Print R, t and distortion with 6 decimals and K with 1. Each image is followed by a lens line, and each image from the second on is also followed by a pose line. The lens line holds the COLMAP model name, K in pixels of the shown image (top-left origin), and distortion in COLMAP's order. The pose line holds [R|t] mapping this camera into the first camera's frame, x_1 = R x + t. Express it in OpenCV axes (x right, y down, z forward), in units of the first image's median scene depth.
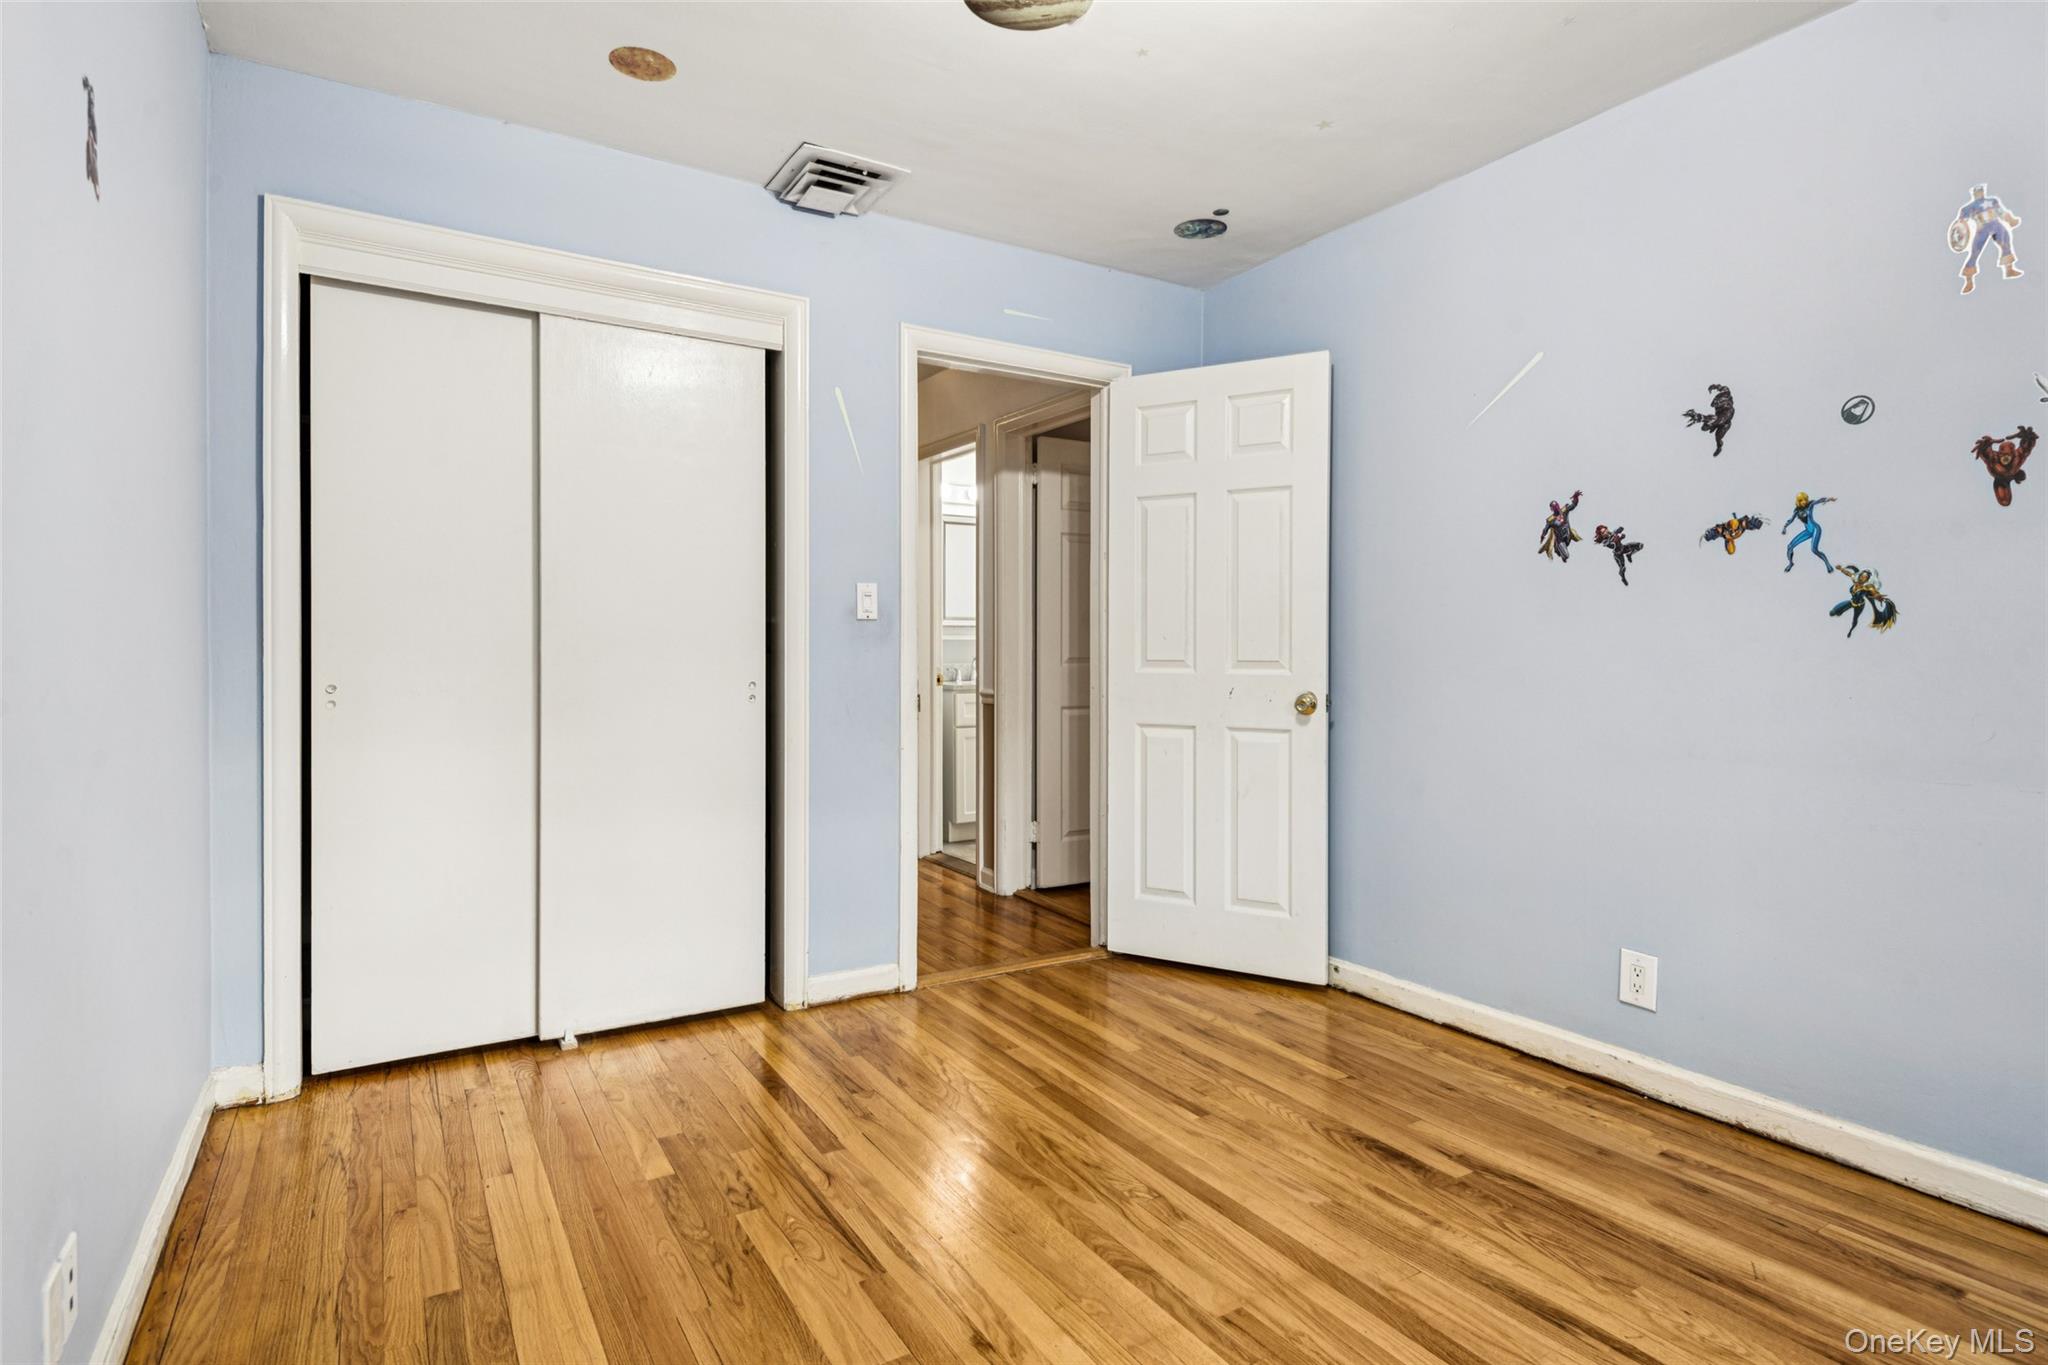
lens RADIAL K [[1091.6, 0, 1021.3], [0, 1091.6, 672.7], [0, 0, 1]] dist [-0.005090, -0.000717]
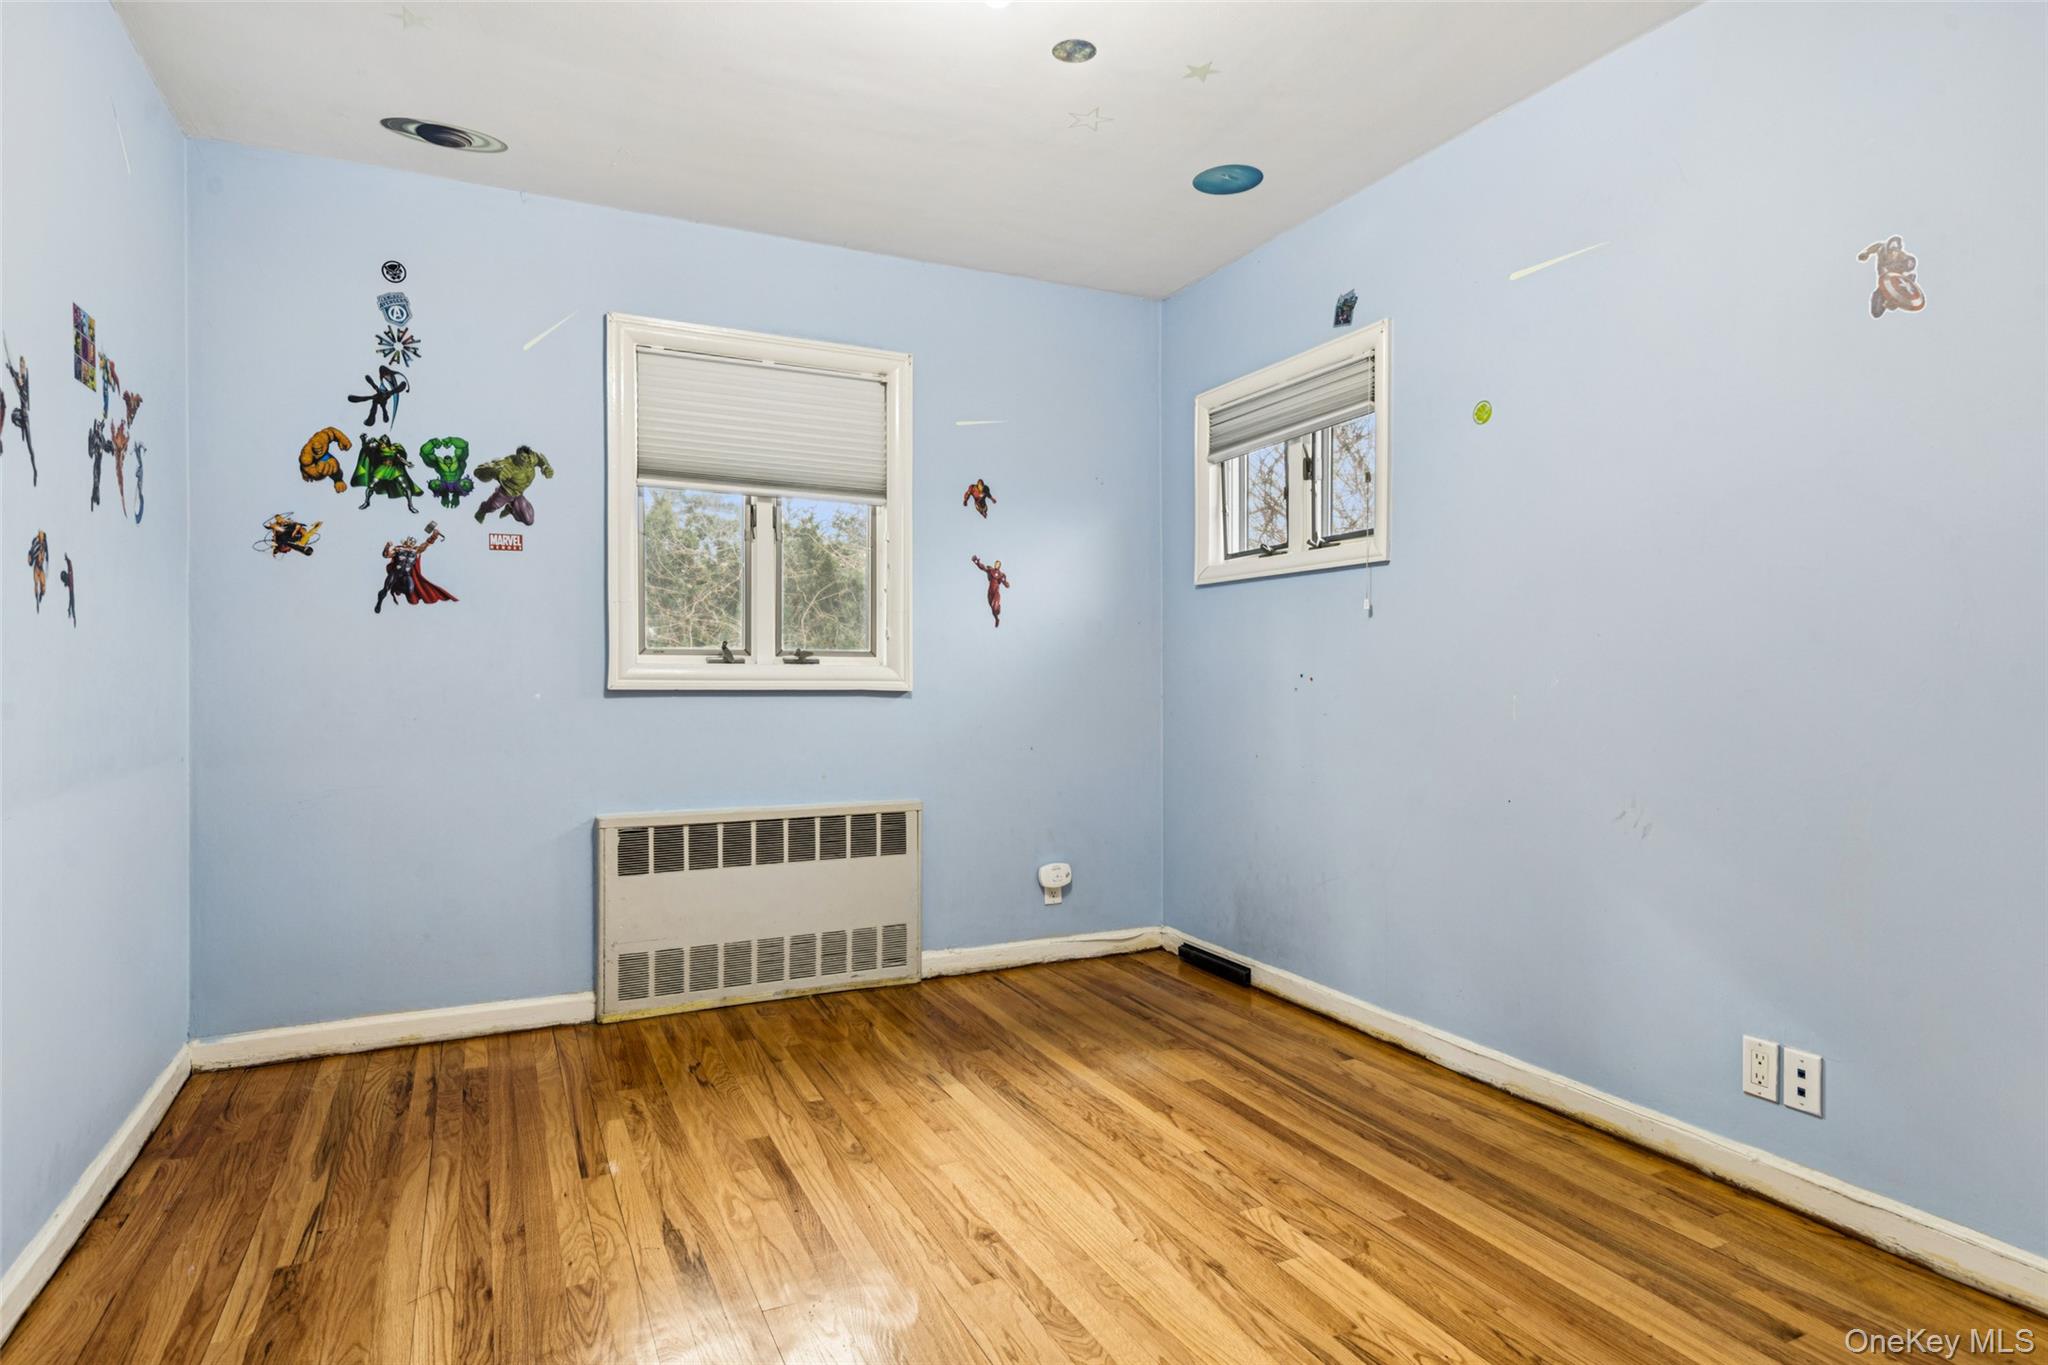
lens RADIAL K [[1187.3, 0, 1019.1], [0, 1187.3, 675.8], [0, 0, 1]] dist [0.037697, 0.000064]
pose [[-0.993889, -0.006563, 0.110189, 0.032871], [-0.004737, 0.999847, 0.016824, -0.025818], [-0.110283, 0.016199, -0.993768, 2.120006]]
